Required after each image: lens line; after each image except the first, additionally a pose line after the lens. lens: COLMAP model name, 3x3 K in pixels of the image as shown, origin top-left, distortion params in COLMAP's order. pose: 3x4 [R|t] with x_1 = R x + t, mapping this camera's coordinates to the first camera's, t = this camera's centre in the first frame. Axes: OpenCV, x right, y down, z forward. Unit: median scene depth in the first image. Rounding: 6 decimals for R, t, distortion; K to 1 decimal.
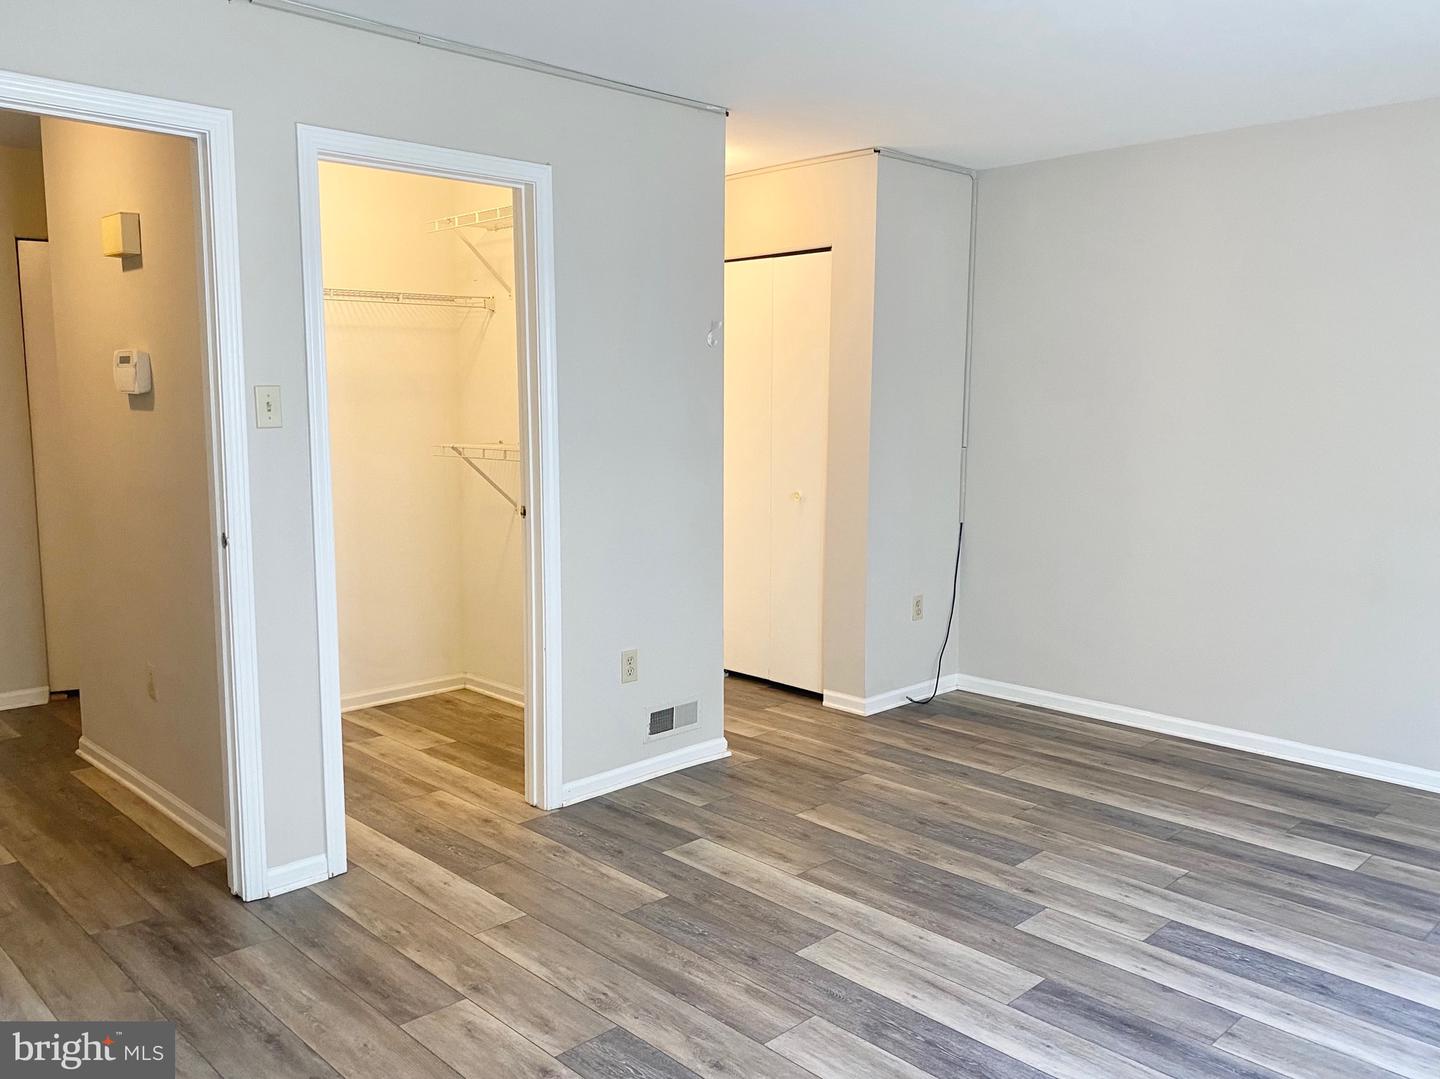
lens RADIAL K [[1148.8, 0, 720.0], [0, 1148.8, 539.5], [0, 0, 1]] dist [0.004477, -0.006419]
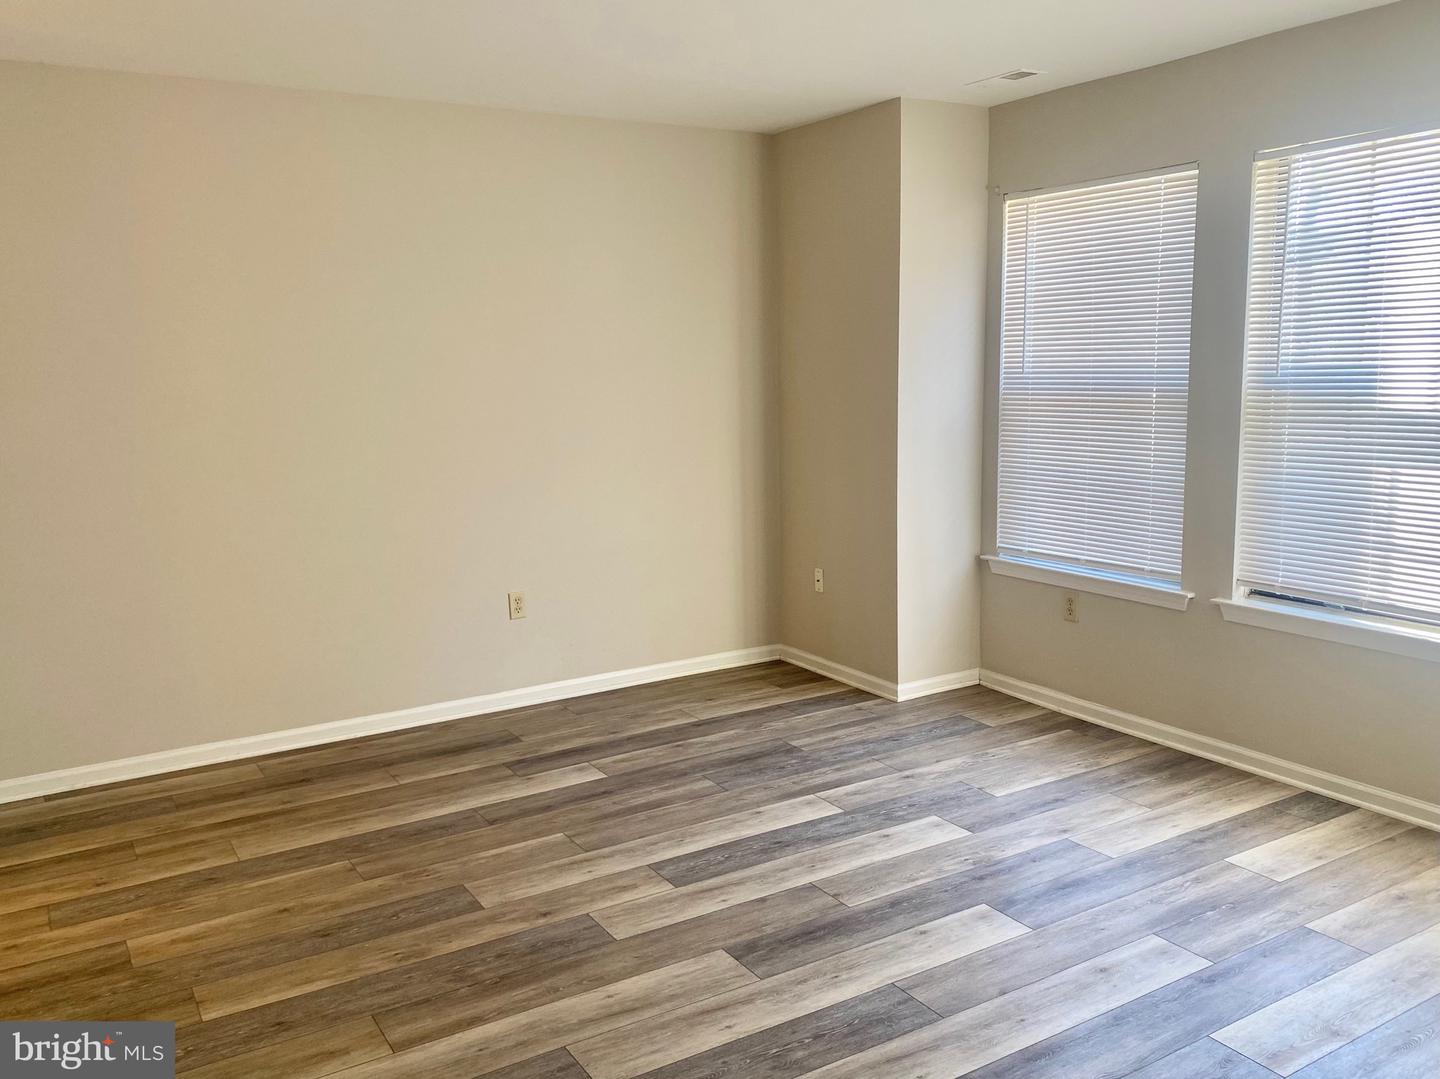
lens RADIAL K [[1182.5, 0, 713.6], [0, 1182.5, 513.0], [0, 0, 1]] dist [-0.000152, -0.013242]
pose [[0.222171, -0.139820, 0.964930, -0.526633], [0.146025, 0.983274, 0.108857, -0.086685], [-0.964011, 0.116719, 0.238872, 0.560393]]
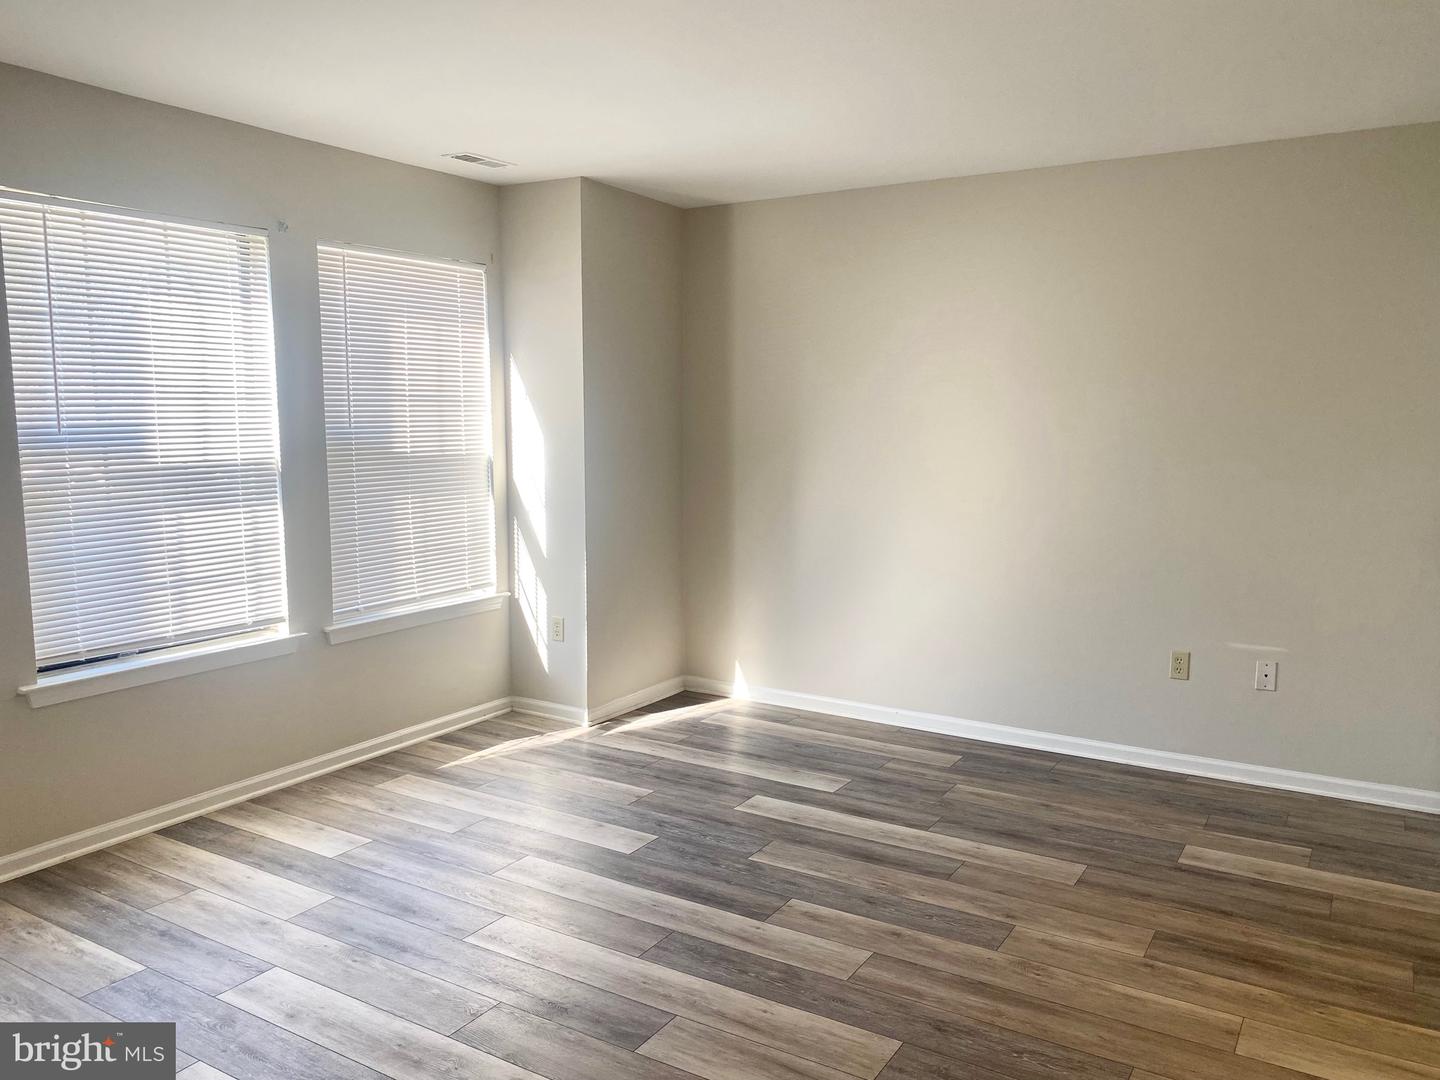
lens RADIAL K [[1109.3, 0, 720.0], [0, 1109.3, 540.0], [0, 0, 1]] dist [0.024783, -0.035356]
pose [[-0.970654, 0.017567, -0.239839, 0.332846], [-0.042098, 0.969515, 0.241388, -0.186281], [0.236768, 0.244401, -0.940324, 1.382548]]
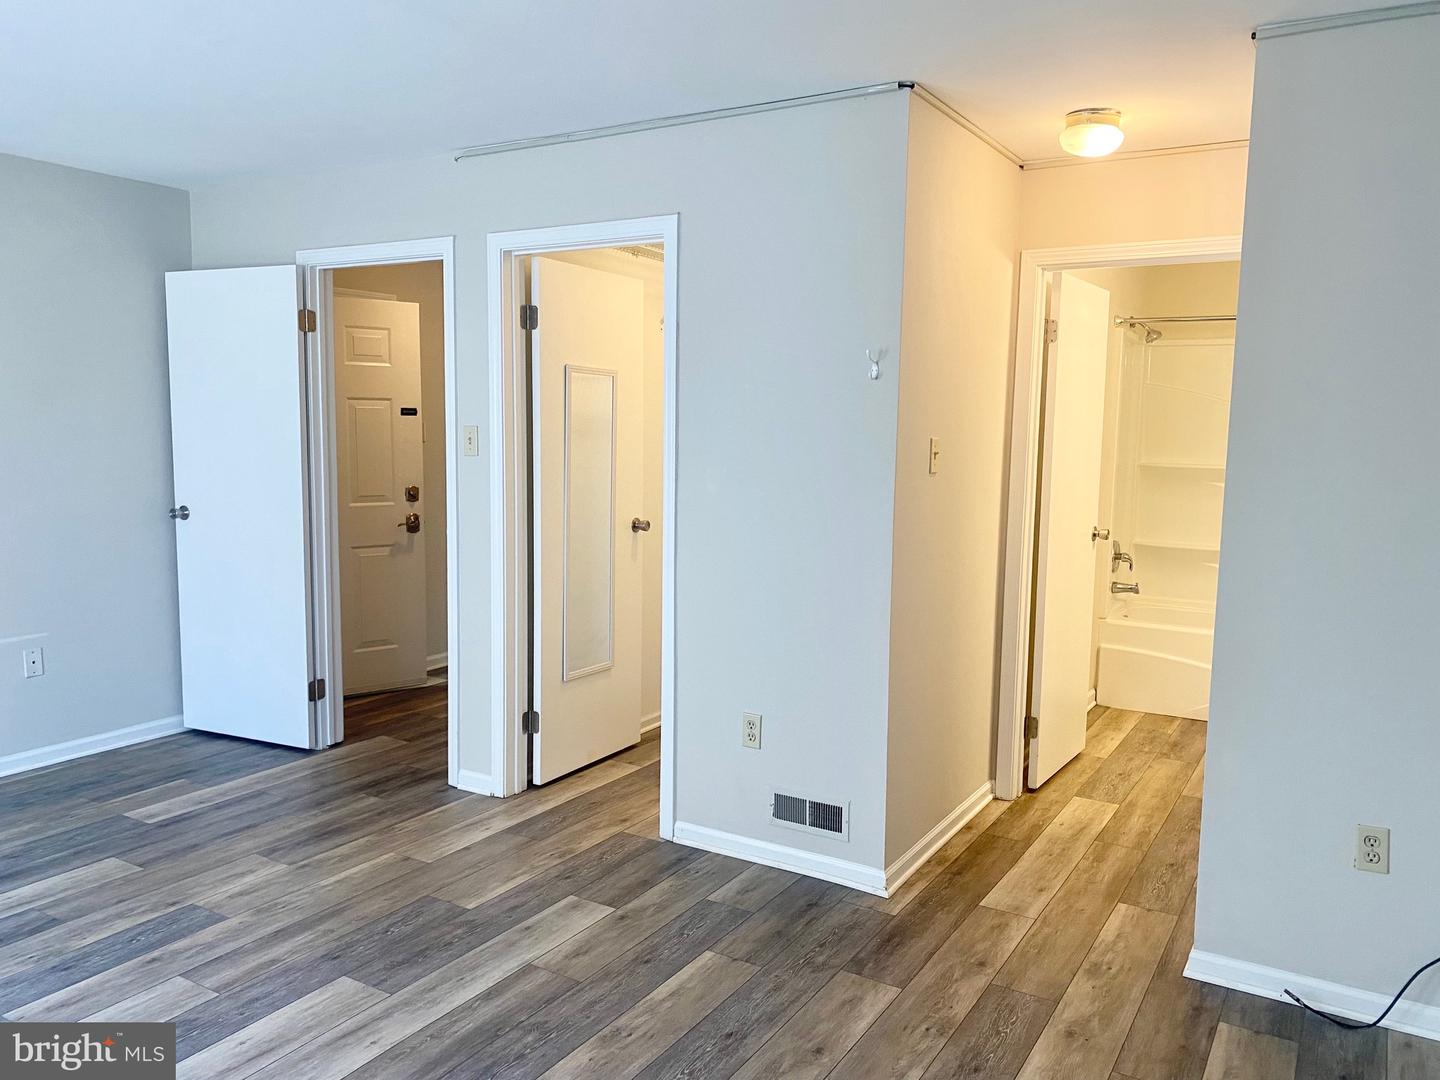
lens RADIAL K [[1109.3, 0, 720.0], [0, 1109.3, 540.0], [0, 0, 1]] dist [0.024783, -0.035356]
pose [[0.247969, 0.100008, -0.963592, 0.865549], [-0.142464, 0.987608, 0.065839, -0.109490], [0.958236, 0.120951, 0.259143, 0.830685]]
